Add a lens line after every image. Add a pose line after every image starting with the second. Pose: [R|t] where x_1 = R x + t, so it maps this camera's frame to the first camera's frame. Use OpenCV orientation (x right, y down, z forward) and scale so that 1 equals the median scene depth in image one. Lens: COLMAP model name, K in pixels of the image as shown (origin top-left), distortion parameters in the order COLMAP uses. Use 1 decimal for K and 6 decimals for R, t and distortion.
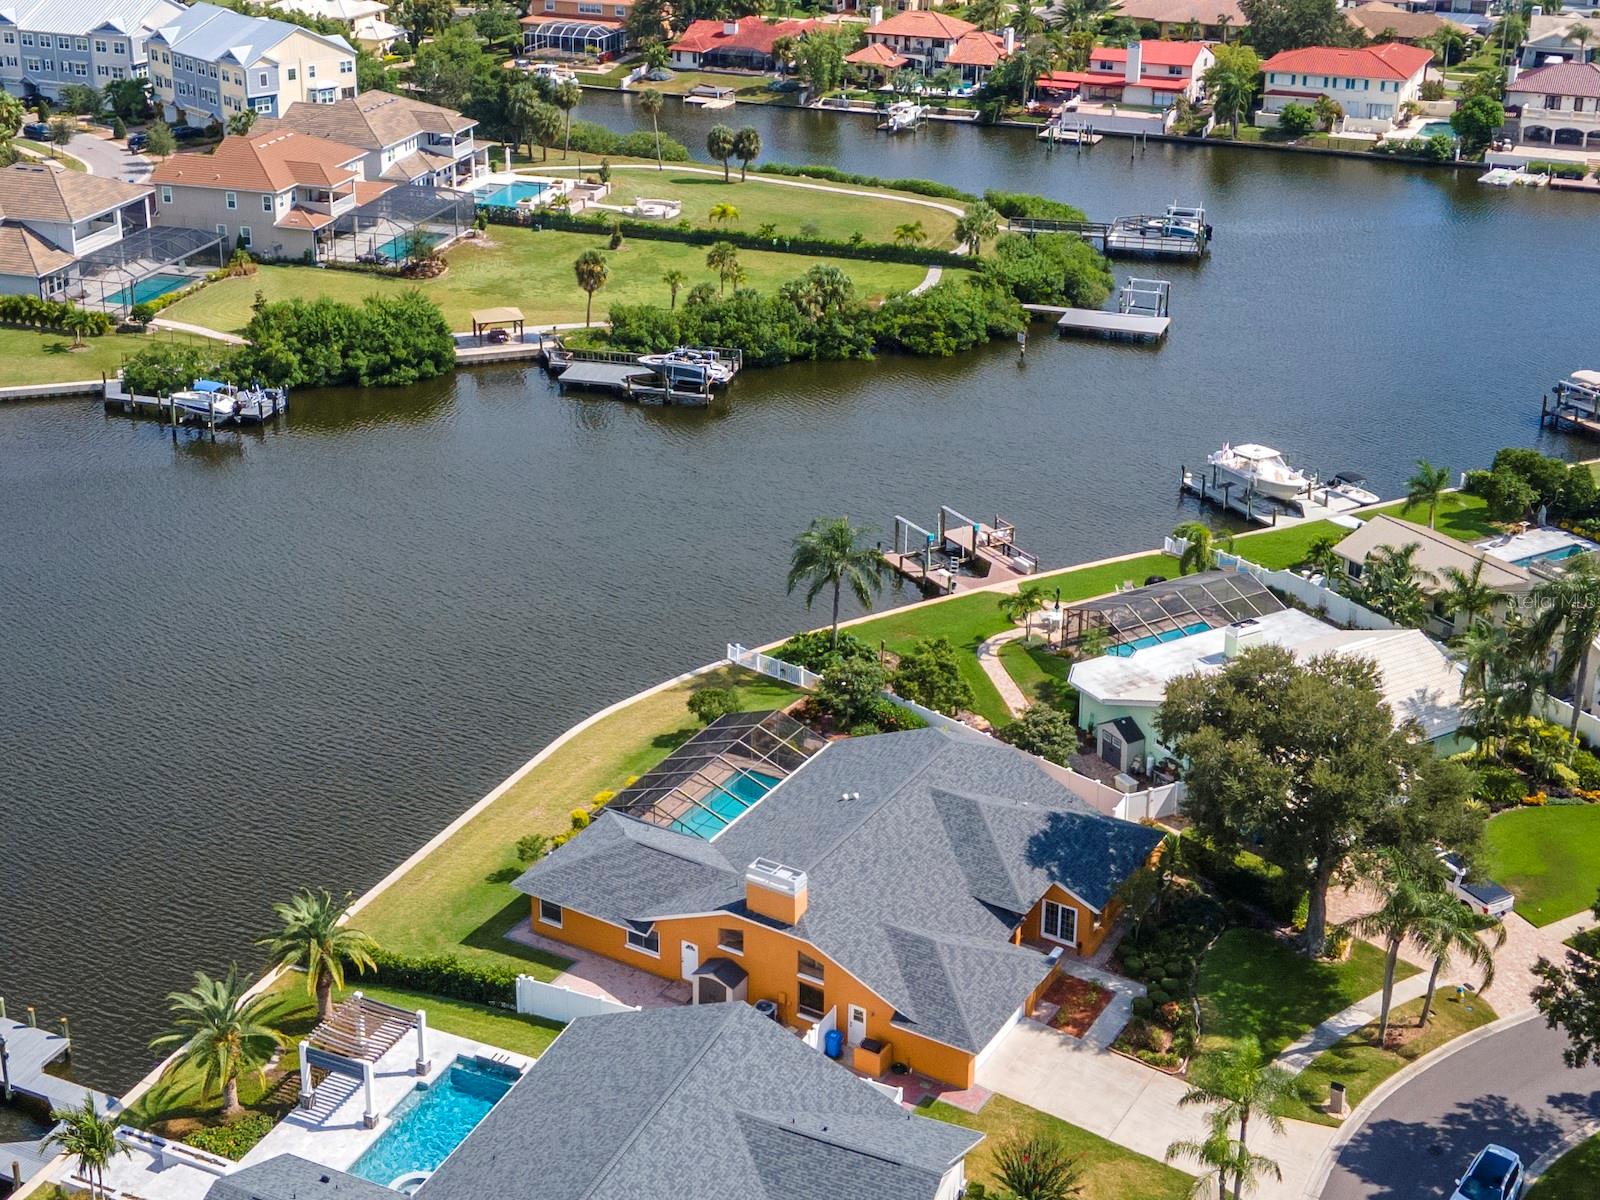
lens RADIAL K [[2208.5, 0, 672.1], [0, 2208.5, 431.0], [0, 0, 1]] dist [0.042613, 0.000000]
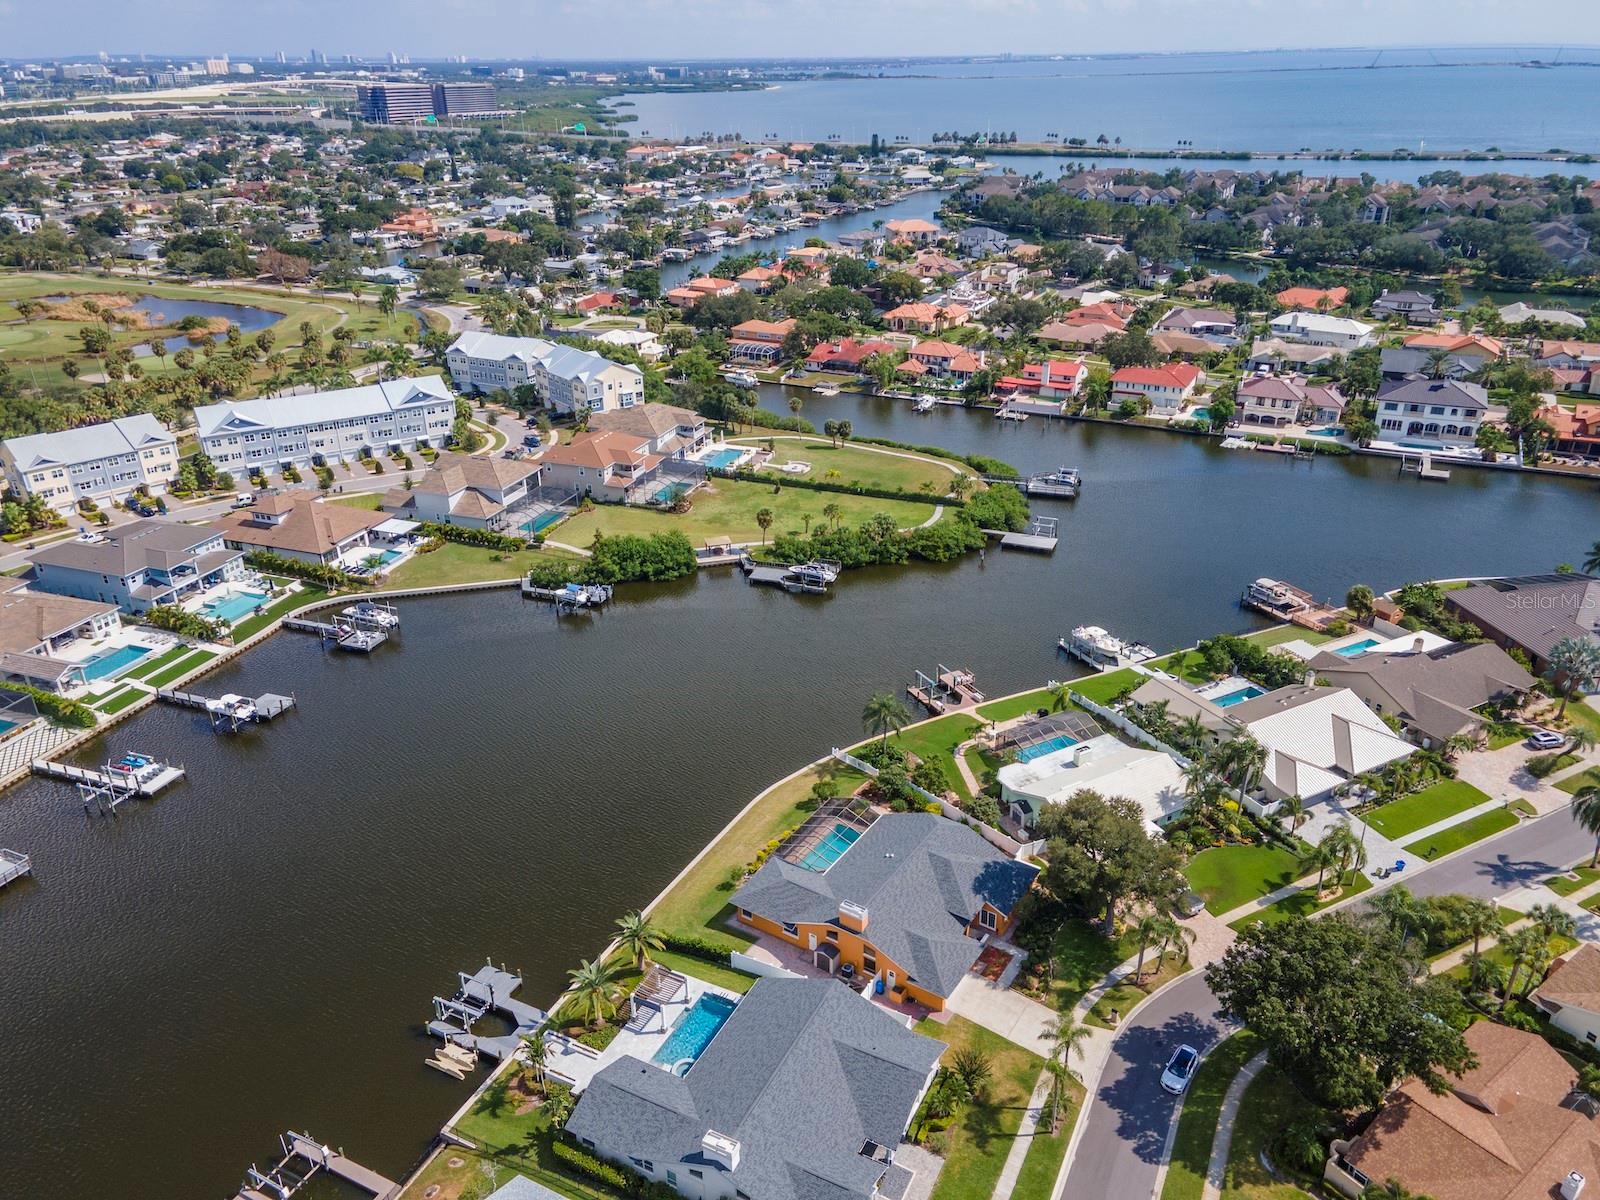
lens RADIAL K [[1159.3, 0, 805.5], [0, 1159.3, 596.2], [0, 0, 1]] dist [0.032038, 0.036677]
pose [[0.999997, -0.001071, -0.002318, 0.002077], [0.001280, 0.995752, 0.092067, -0.099407], [0.002209, -0.092070, 0.995750, -0.040259]]
